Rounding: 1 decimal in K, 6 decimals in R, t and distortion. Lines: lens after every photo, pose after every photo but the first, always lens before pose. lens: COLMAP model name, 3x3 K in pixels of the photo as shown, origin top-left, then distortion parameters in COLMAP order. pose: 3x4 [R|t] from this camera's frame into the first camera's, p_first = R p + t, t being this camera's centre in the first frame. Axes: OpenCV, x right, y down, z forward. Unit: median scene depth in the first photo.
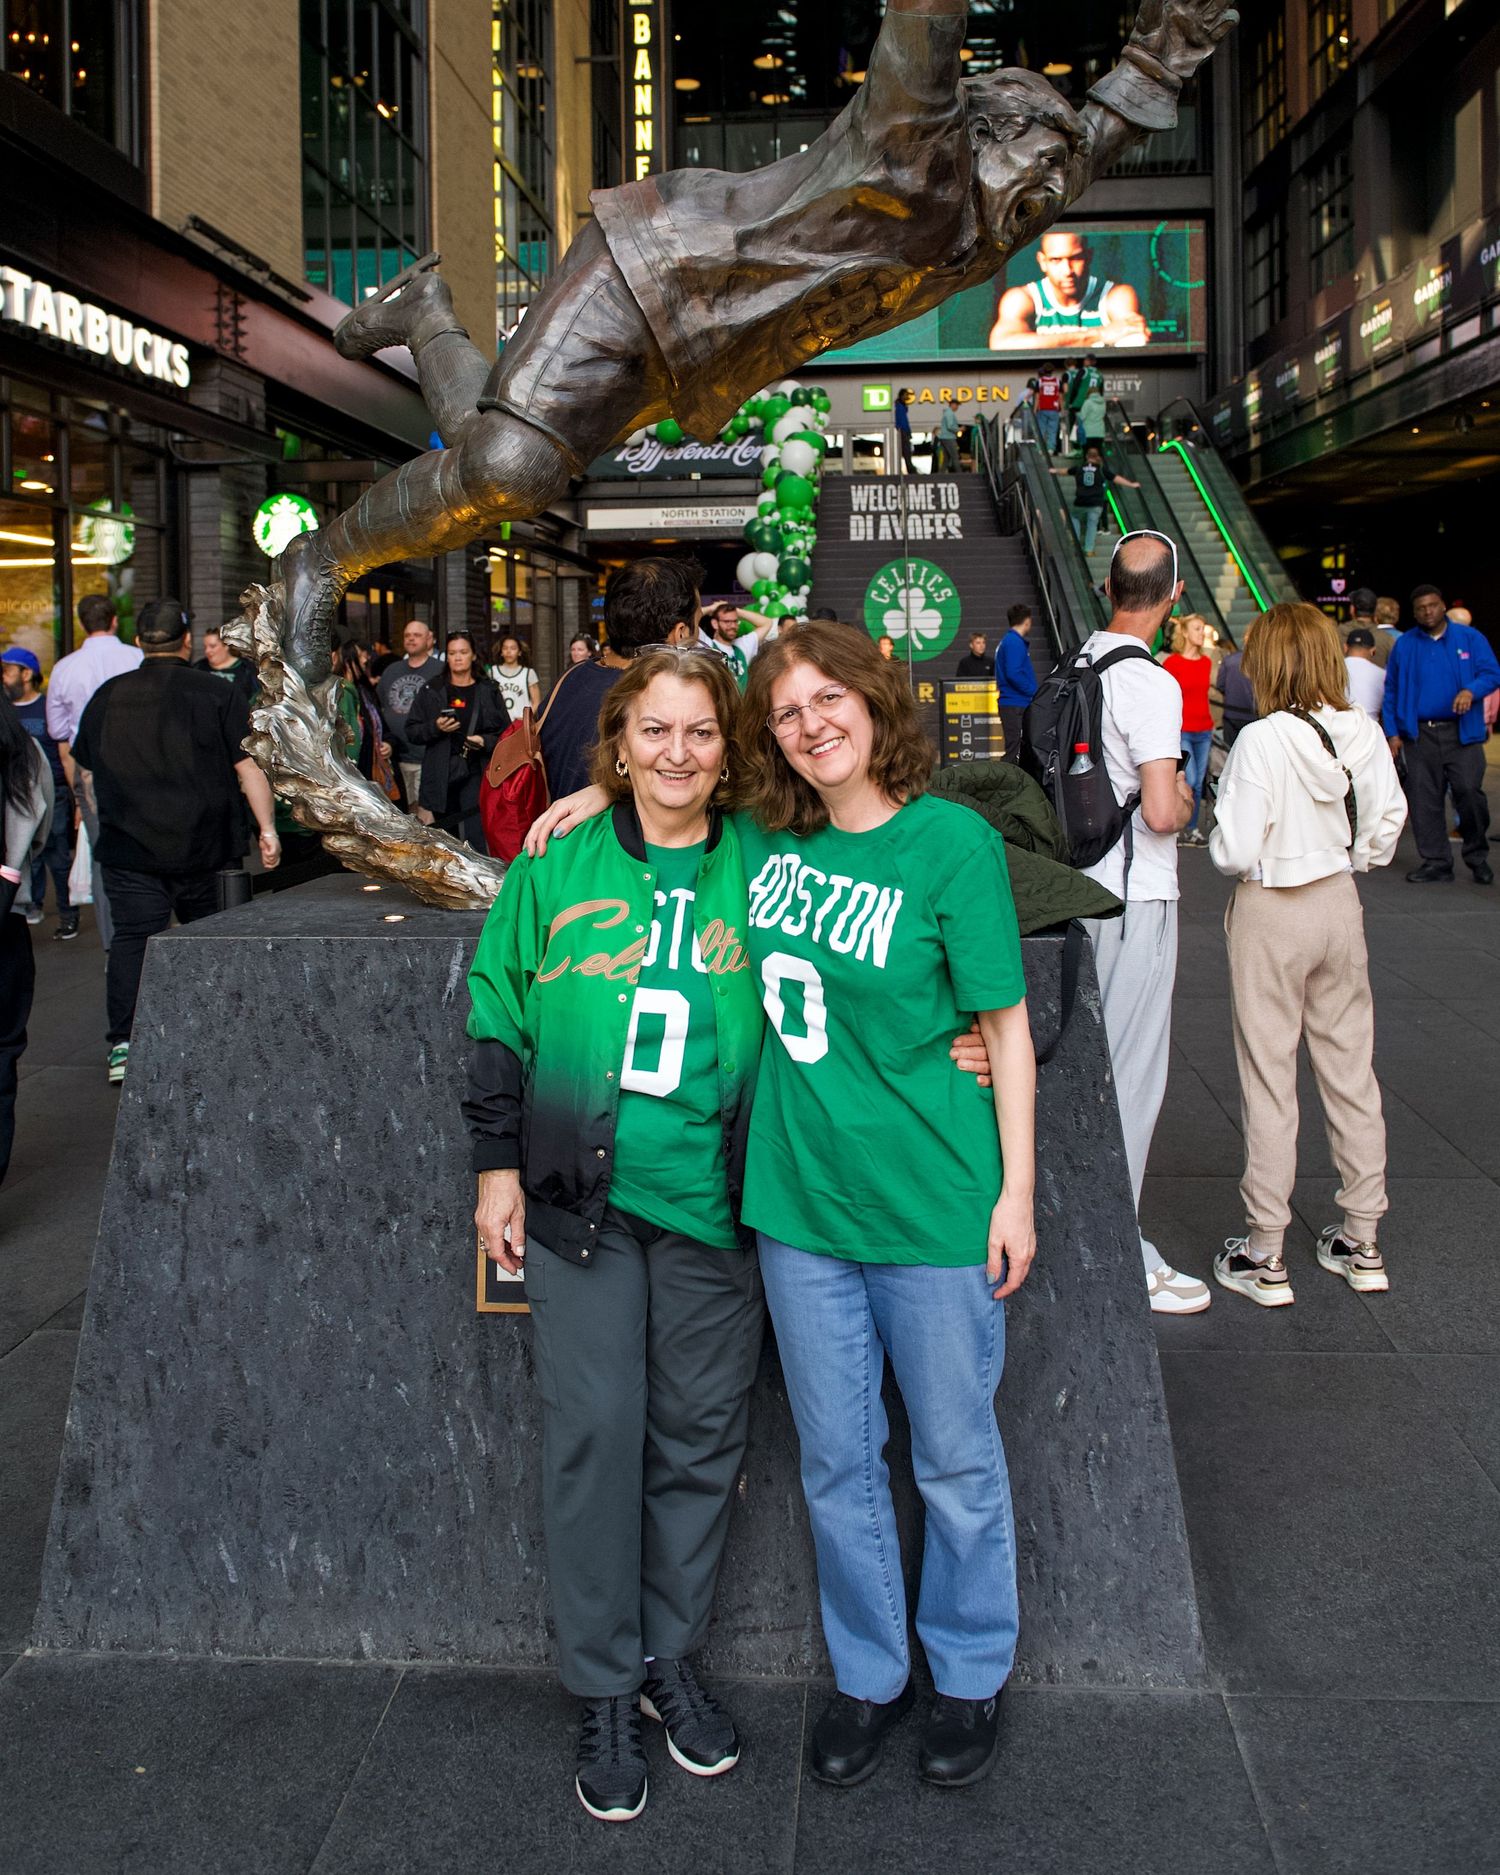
lens RADIAL K [[1542.7, 0, 749.5], [0, 1542.7, 770.7], [0, 0, 1]] dist [0.009836, 0.002139]
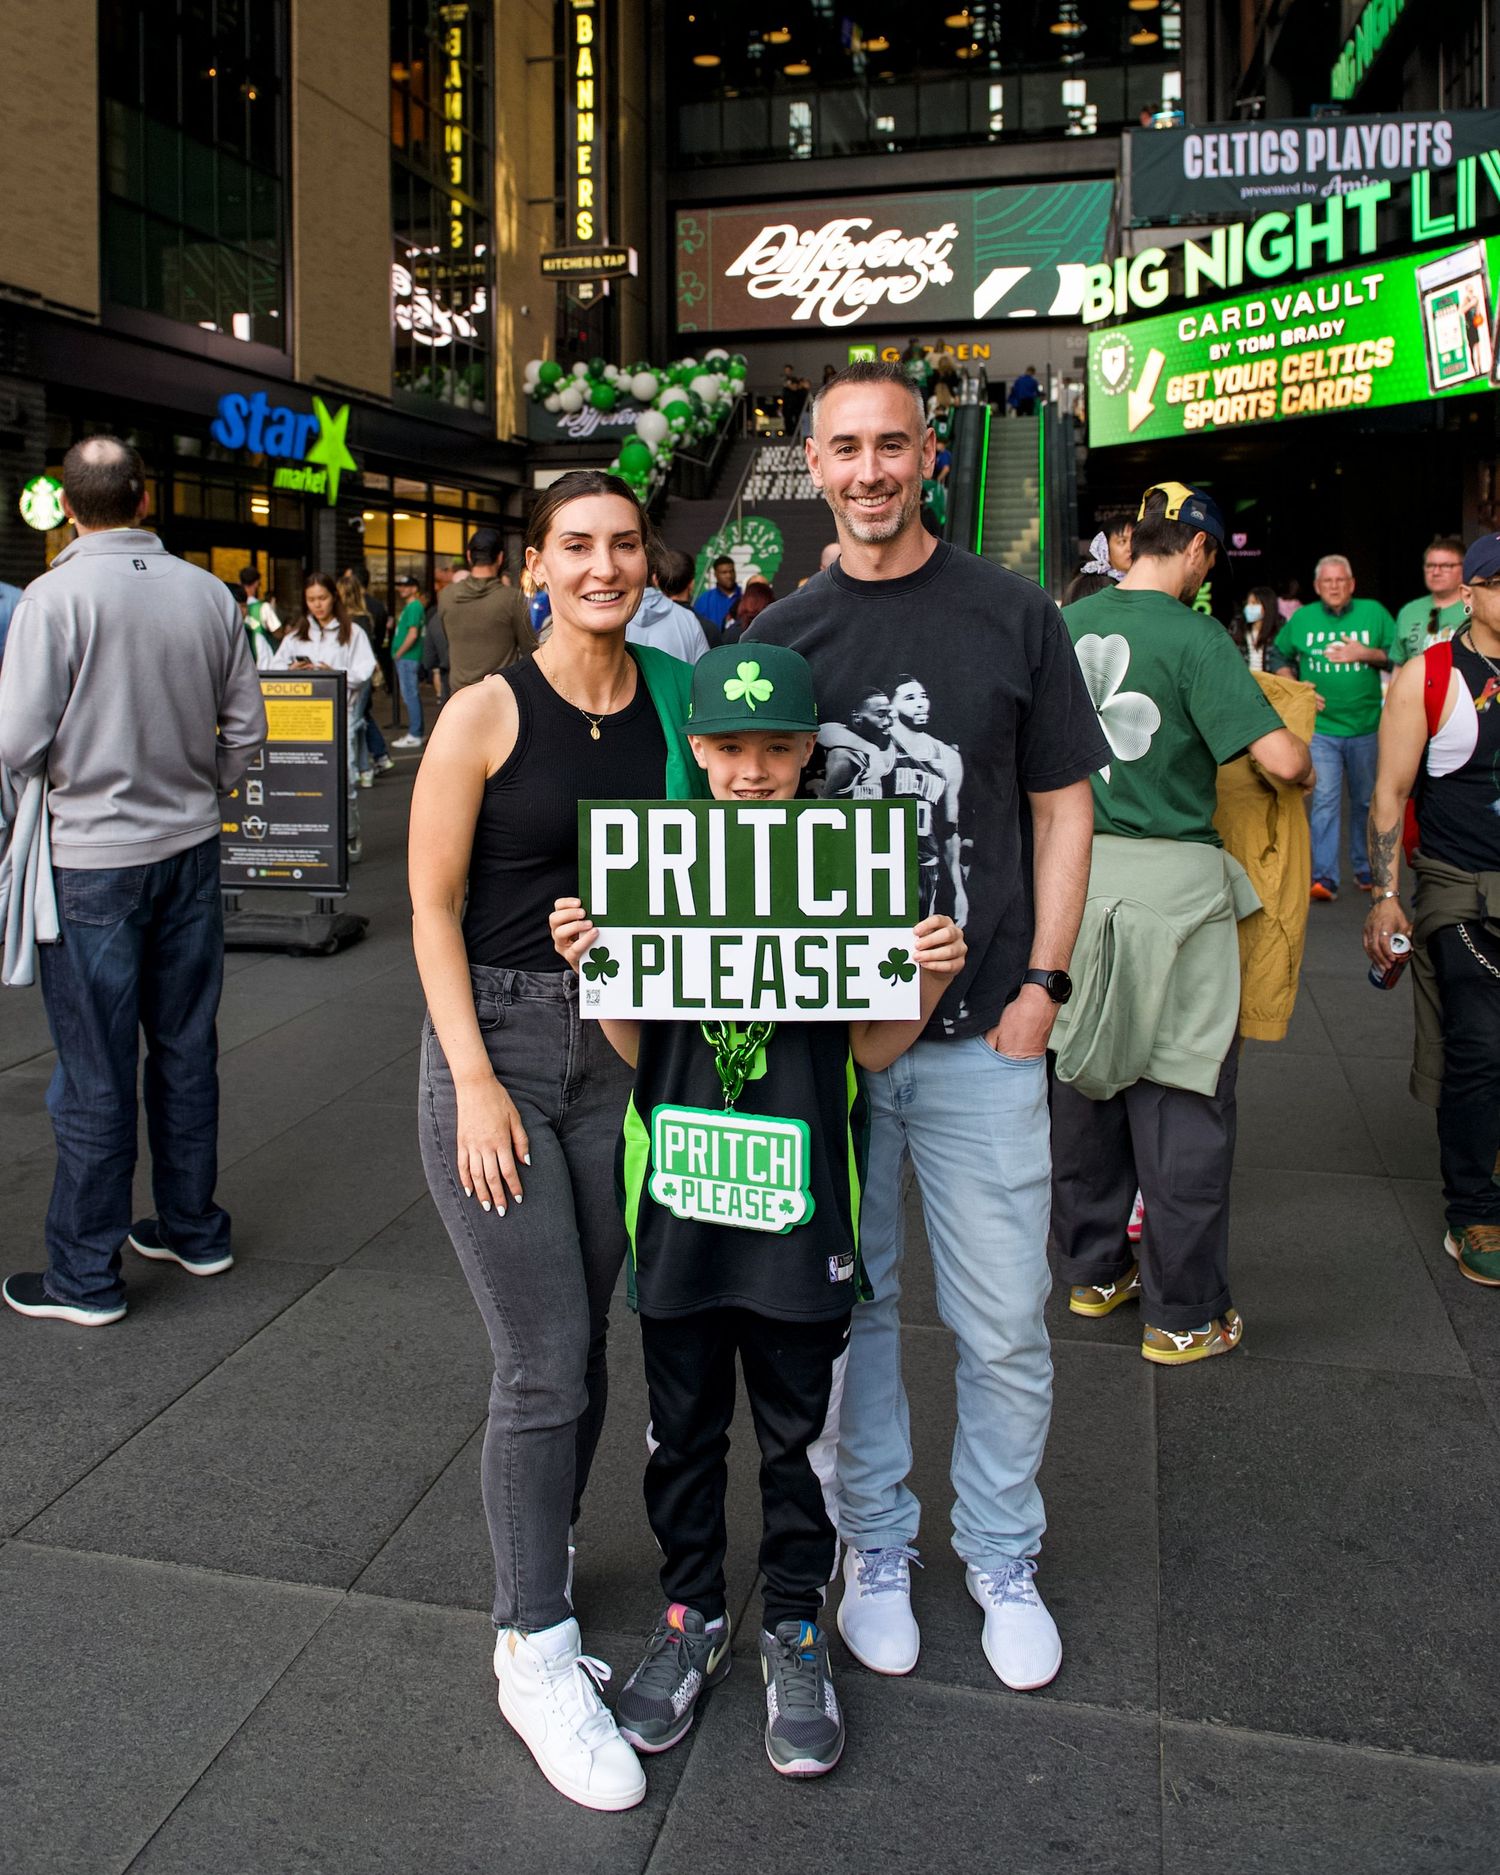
lens RADIAL K [[1542.7, 0, 749.5], [0, 1542.7, 770.7], [0, 0, 1]] dist [0.009836, 0.002139]
pose [[0.984570, 0.026984, -0.172899, 0.252719], [-0.020438, 0.999009, 0.039530, -0.000432], [0.173795, -0.035386, 0.984146, -0.077621]]
